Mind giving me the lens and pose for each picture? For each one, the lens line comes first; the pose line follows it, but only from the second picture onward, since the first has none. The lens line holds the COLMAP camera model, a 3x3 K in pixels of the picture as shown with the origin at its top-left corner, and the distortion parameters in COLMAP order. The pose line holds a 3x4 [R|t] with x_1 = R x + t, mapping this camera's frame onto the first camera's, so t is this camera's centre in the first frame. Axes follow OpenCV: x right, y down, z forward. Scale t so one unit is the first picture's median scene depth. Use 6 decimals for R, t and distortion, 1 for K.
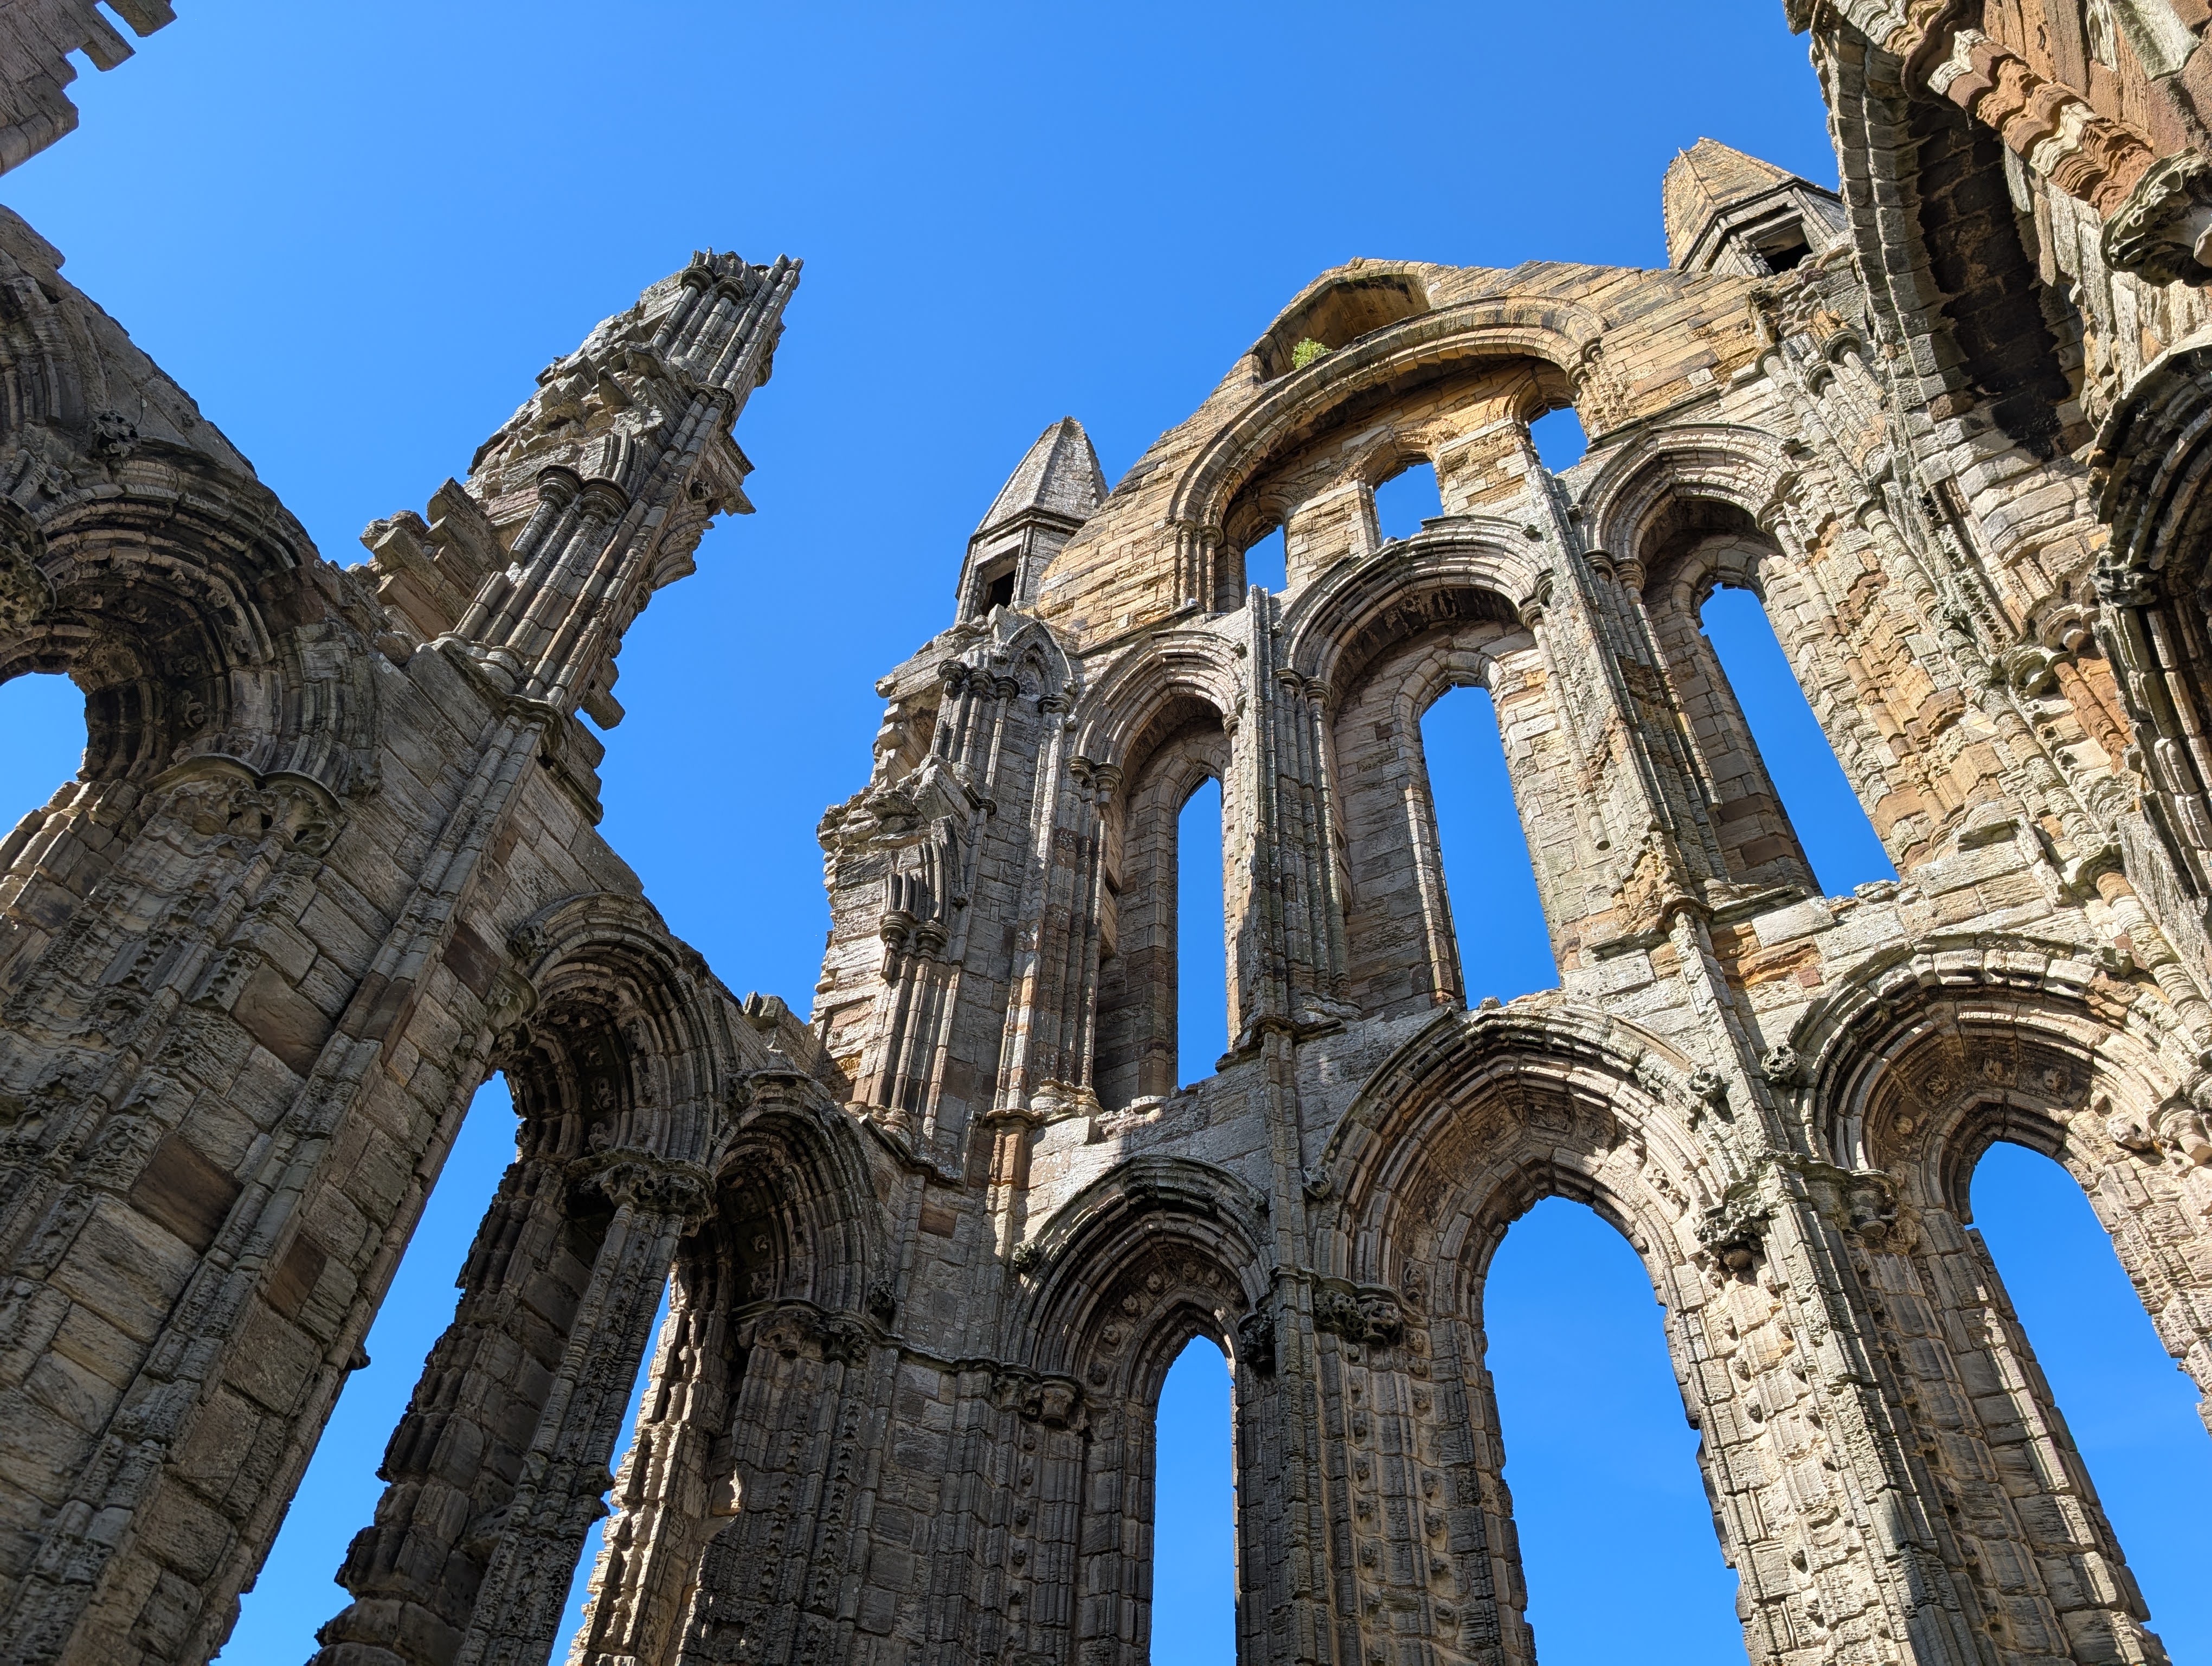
lens RADIAL K [[1613.5, 0, 1086.0], [0, 1613.5, 836.7], [0, 0, 1]] dist [0.096428, -0.166769]
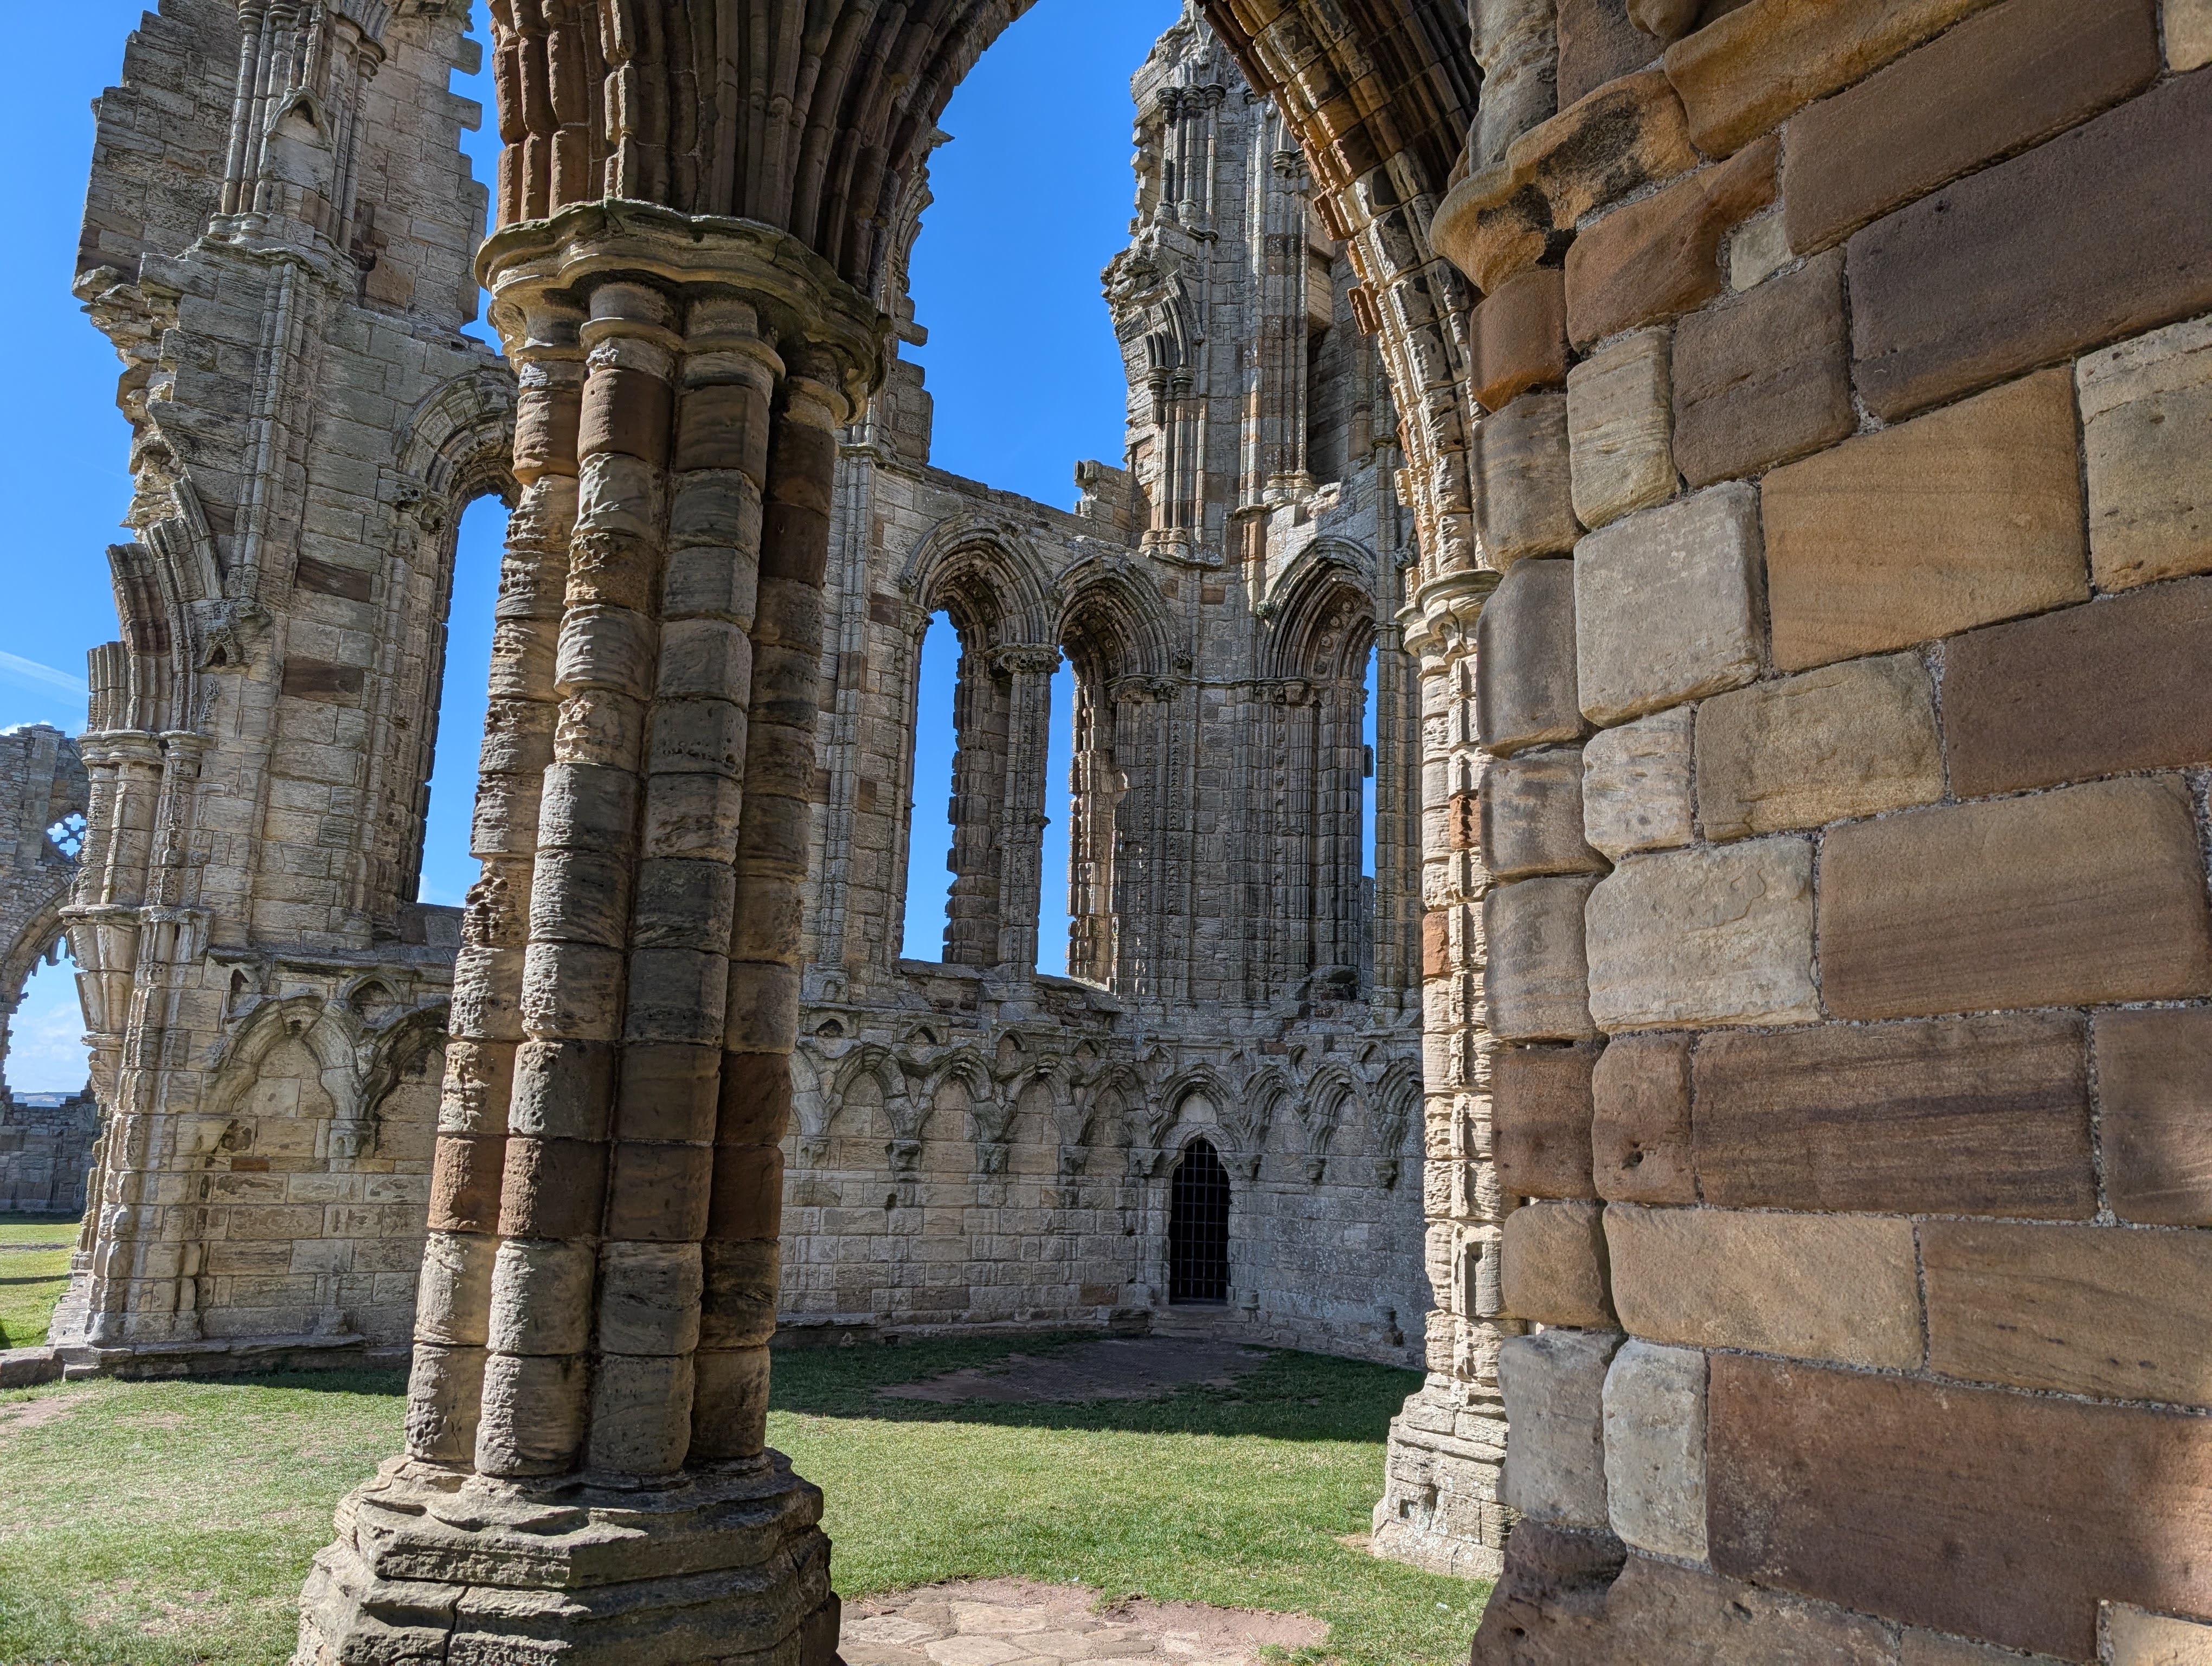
lens RADIAL K [[1524.0, 0, 1105.8], [0, 1524.0, 906.5], [0, 0, 1]] dist [0.080055, -0.094022]
pose [[0.902861, -0.098174, -0.418574, 0.411398], [0.337690, 0.764508, 0.549084, -0.393767], [0.266097, -0.637095, 0.723396, -0.336945]]
